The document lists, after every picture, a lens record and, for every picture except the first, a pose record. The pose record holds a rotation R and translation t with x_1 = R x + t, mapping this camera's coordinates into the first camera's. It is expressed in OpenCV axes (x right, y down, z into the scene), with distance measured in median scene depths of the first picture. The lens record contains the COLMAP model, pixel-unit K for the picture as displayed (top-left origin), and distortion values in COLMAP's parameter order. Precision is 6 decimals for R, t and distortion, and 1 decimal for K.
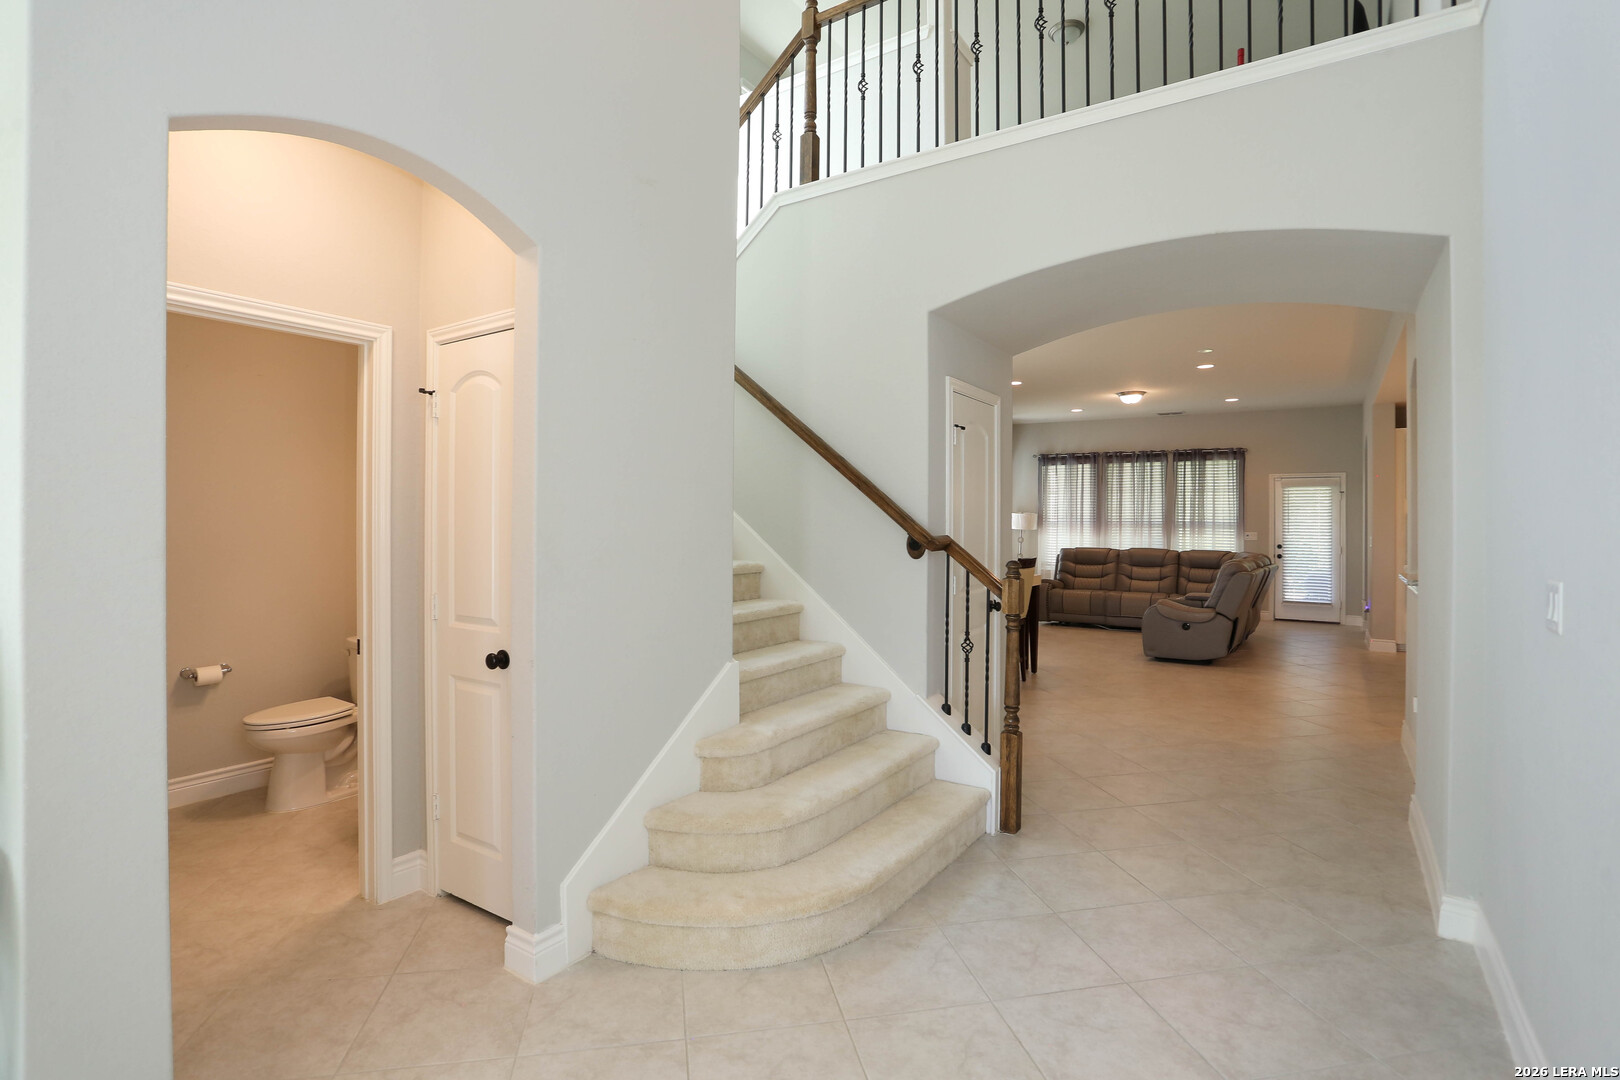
lens RADIAL K [[793.2, 0, 810.8], [0, 793.2, 536.3], [0, 0, 1]] dist [0.002072, 0.000543]
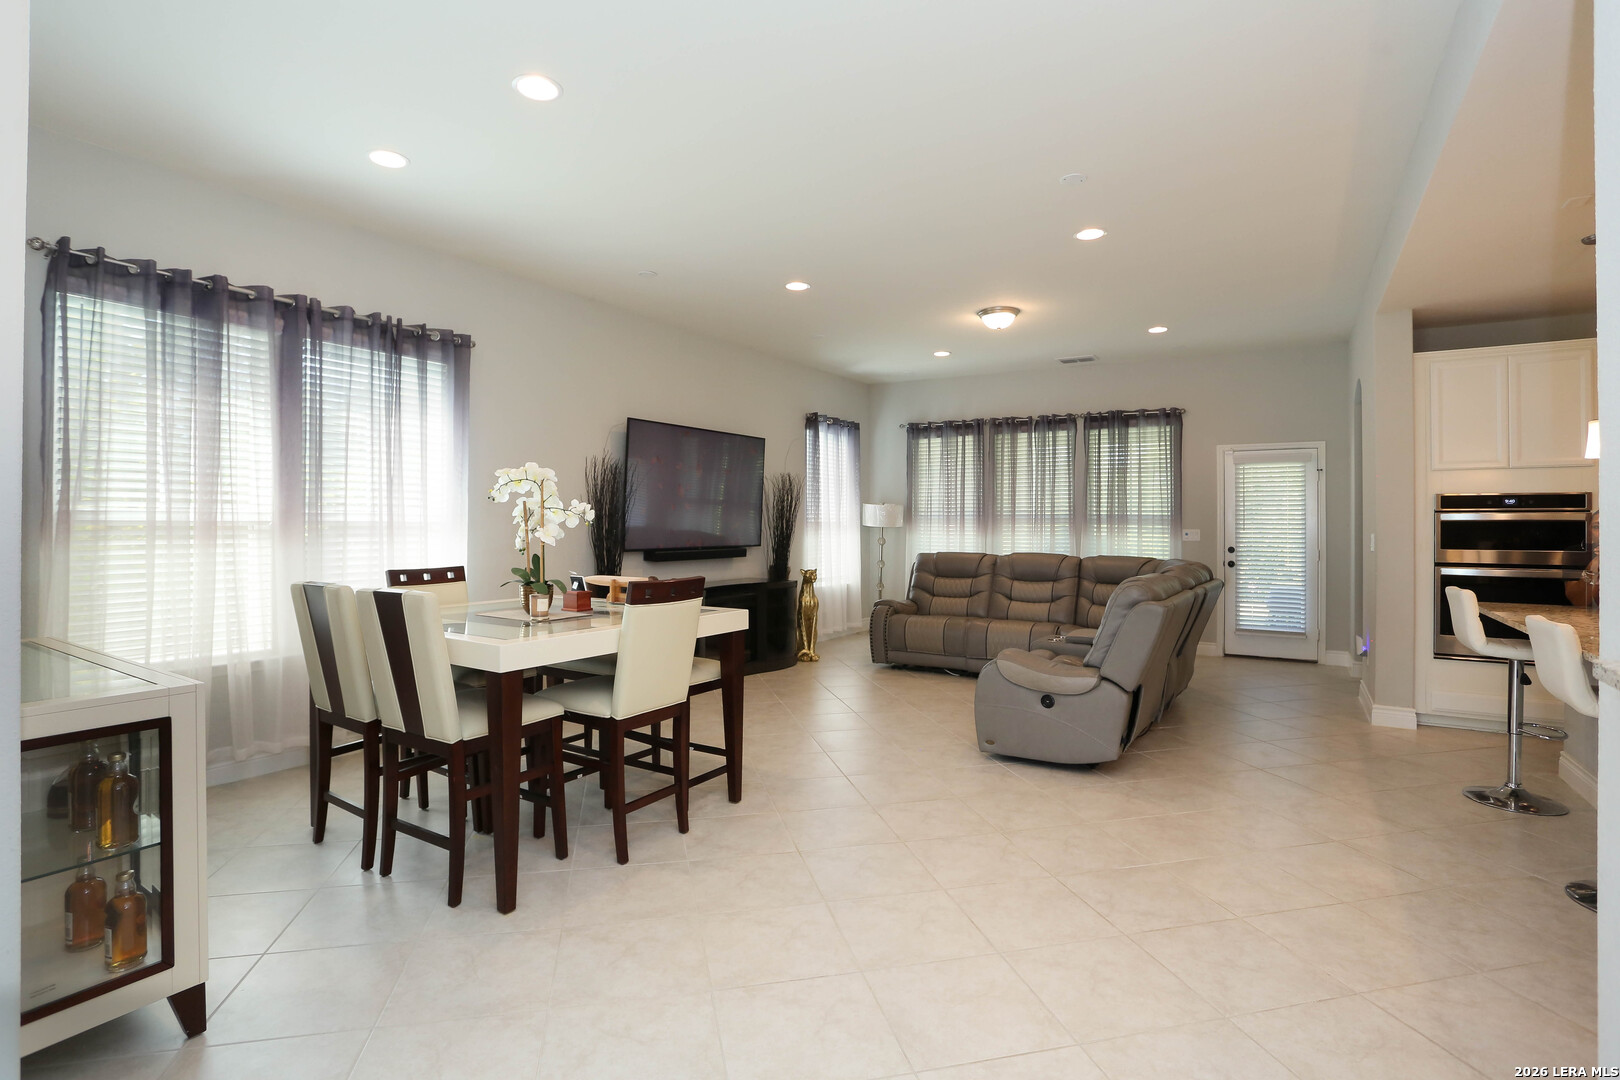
lens RADIAL K [[779.7, 0, 810.0], [0, 779.7, 540.0], [0, 0, 1]] dist [-0.002484, -0.000485]
pose [[0.999757, -0.004089, 0.021648, 0.203561], [0.004038, 0.999989, 0.002408, 0.001135], [-0.021658, -0.002320, 0.999763, 0.320748]]
